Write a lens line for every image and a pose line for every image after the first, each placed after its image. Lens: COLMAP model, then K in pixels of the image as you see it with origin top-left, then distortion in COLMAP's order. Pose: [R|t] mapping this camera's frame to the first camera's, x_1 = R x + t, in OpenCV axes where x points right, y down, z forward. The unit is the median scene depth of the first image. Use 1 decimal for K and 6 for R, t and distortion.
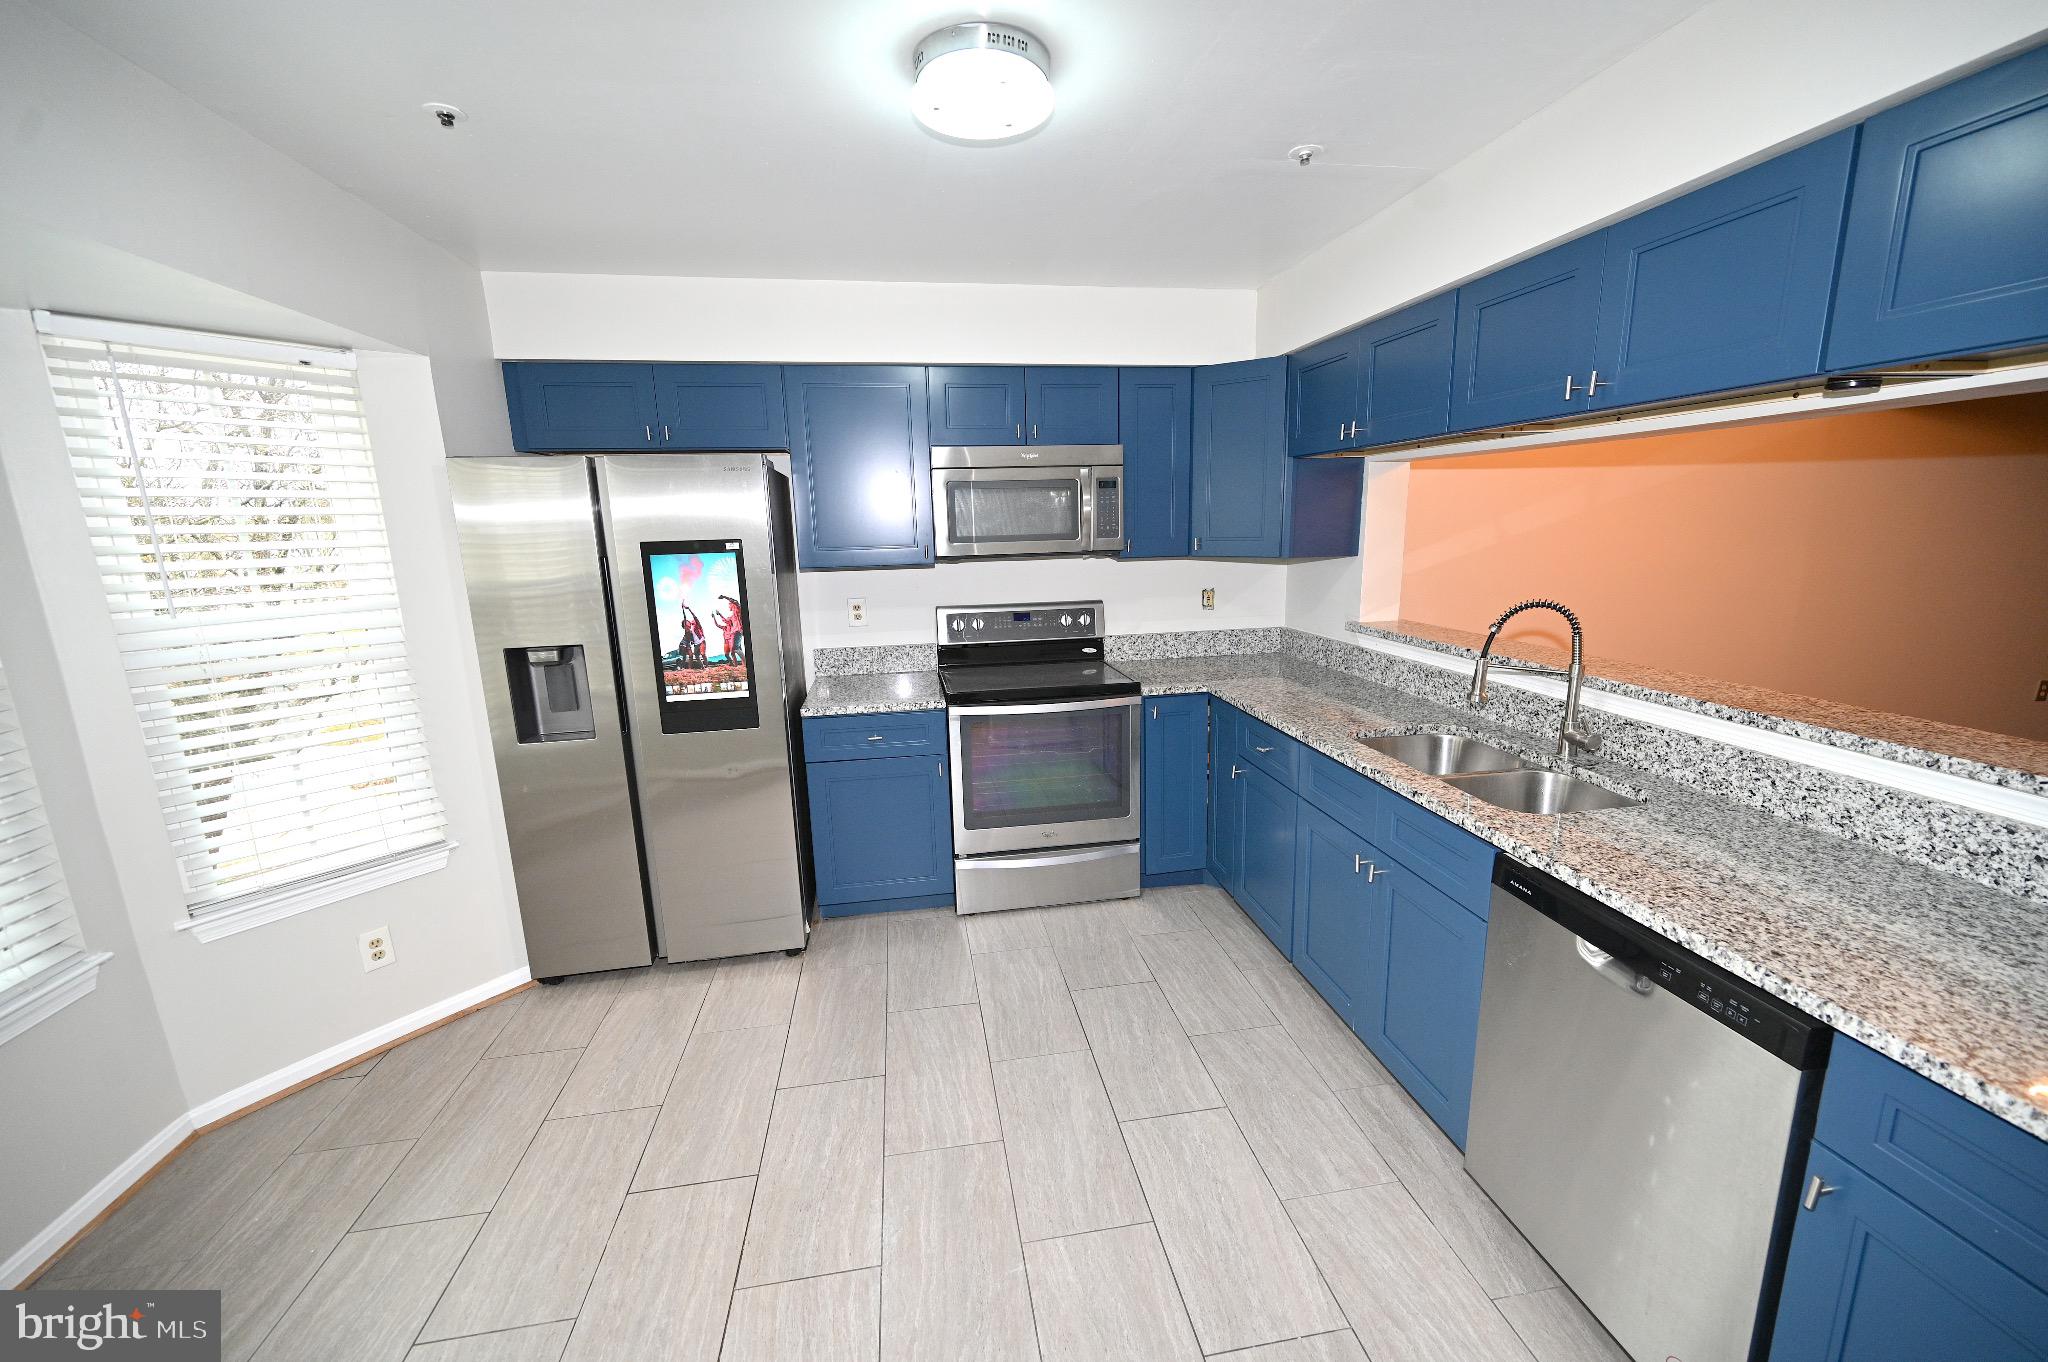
lens RADIAL K [[810.6, 0, 1028.0], [0, 810.6, 683.0], [0, 0, 1]] dist [-0.000239, 0.000122]
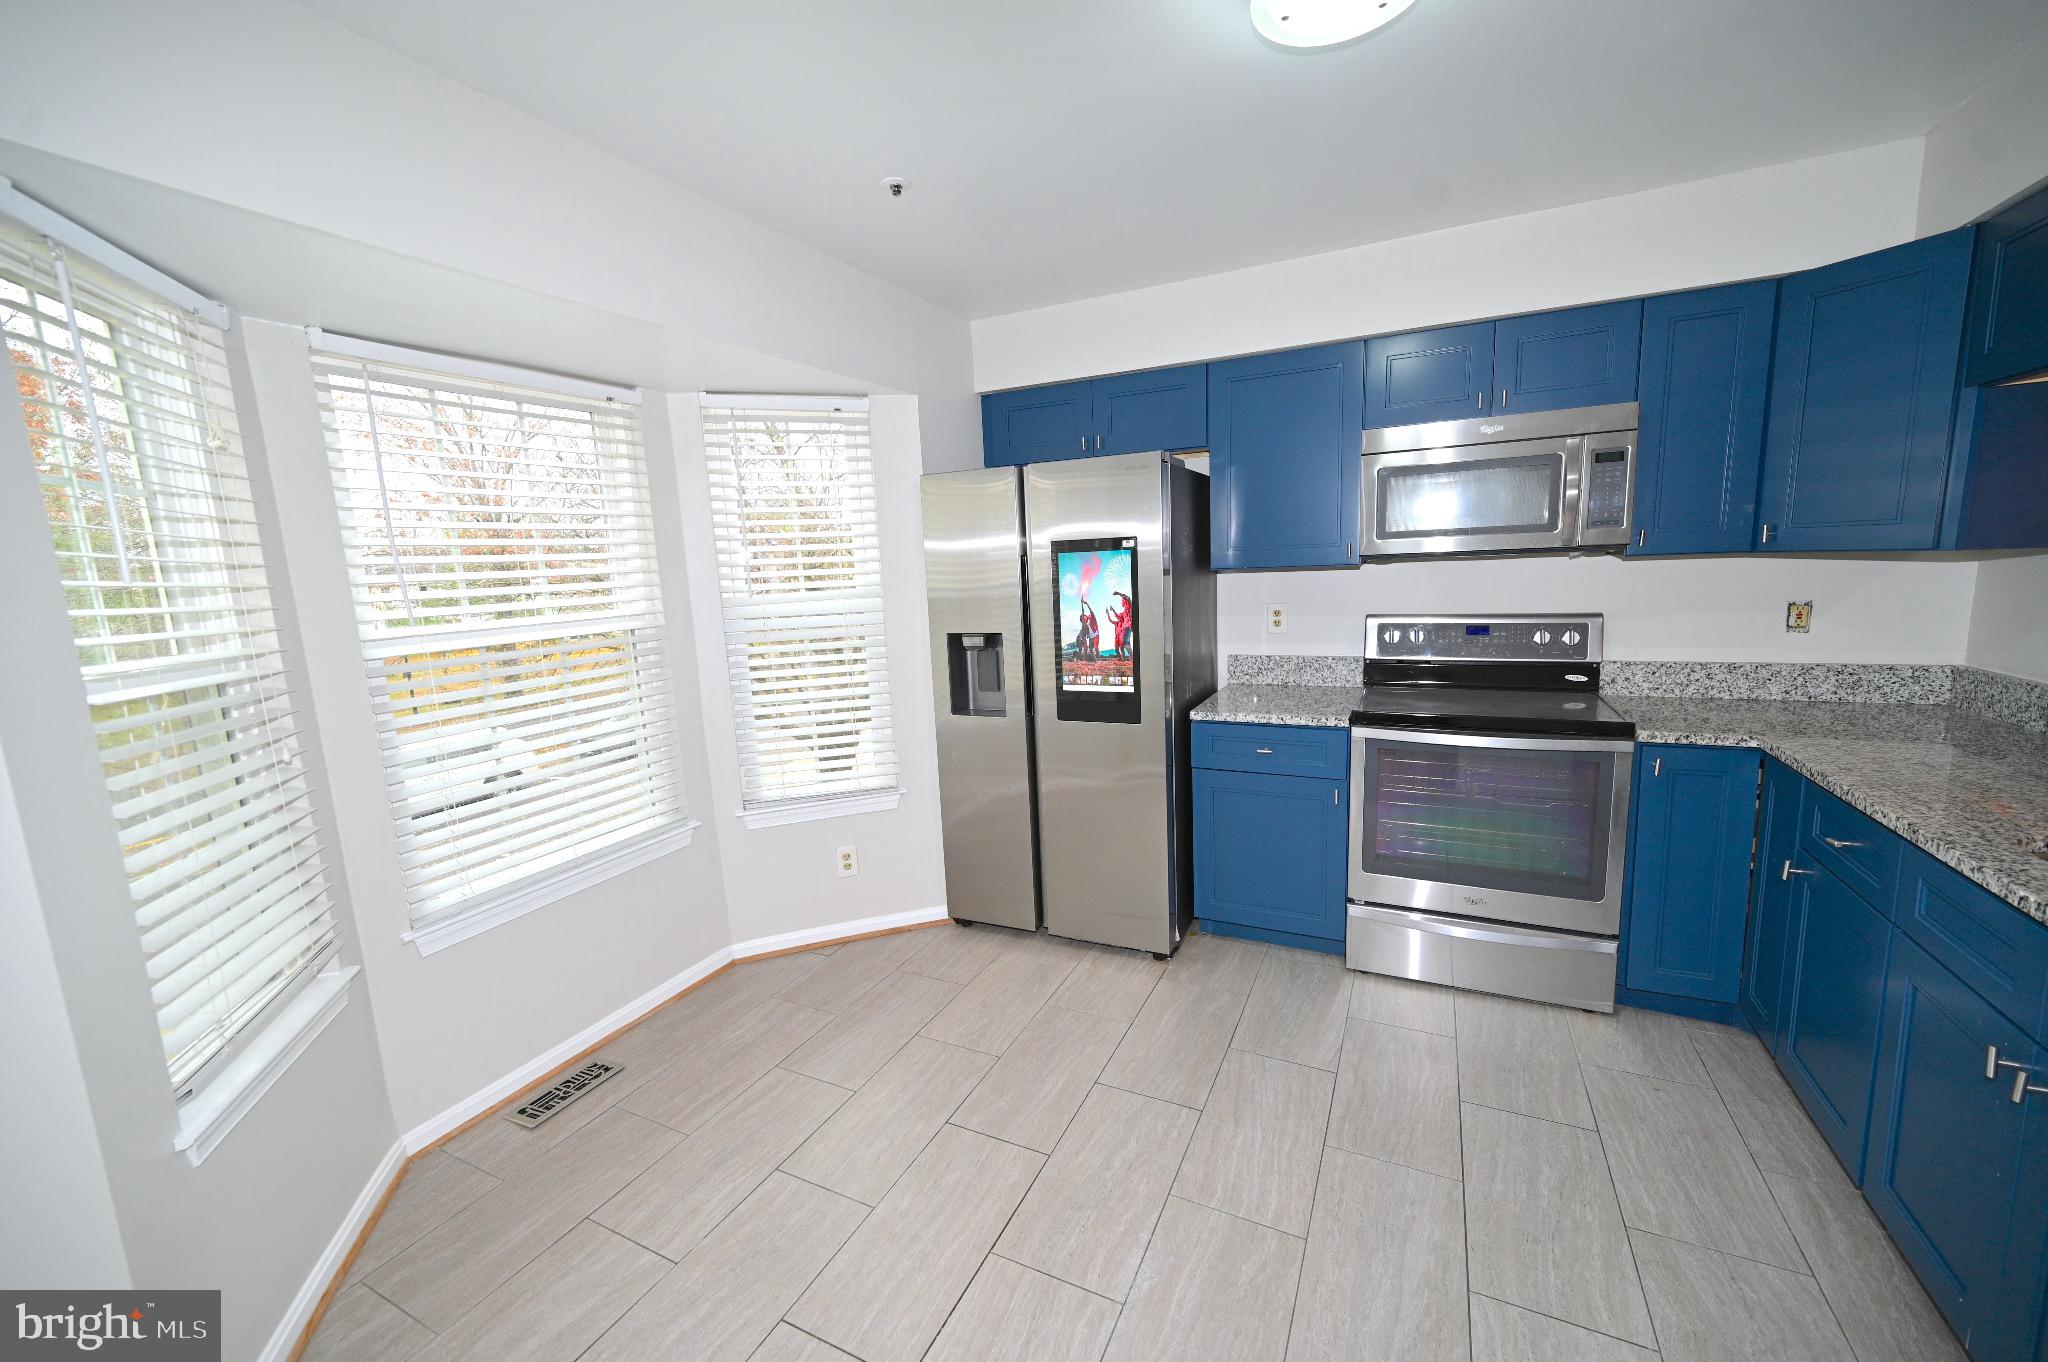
lens RADIAL K [[806.8, 0, 1020.4], [0, 806.8, 686.3], [0, 0, 1]] dist [0.001156, 0.000076]
pose [[0.809151, 0.081711, -0.581891, 0.121317], [-0.093914, 0.995538, 0.009204, 0.012710], [0.580047, 0.047200, 0.813215, 0.091856]]
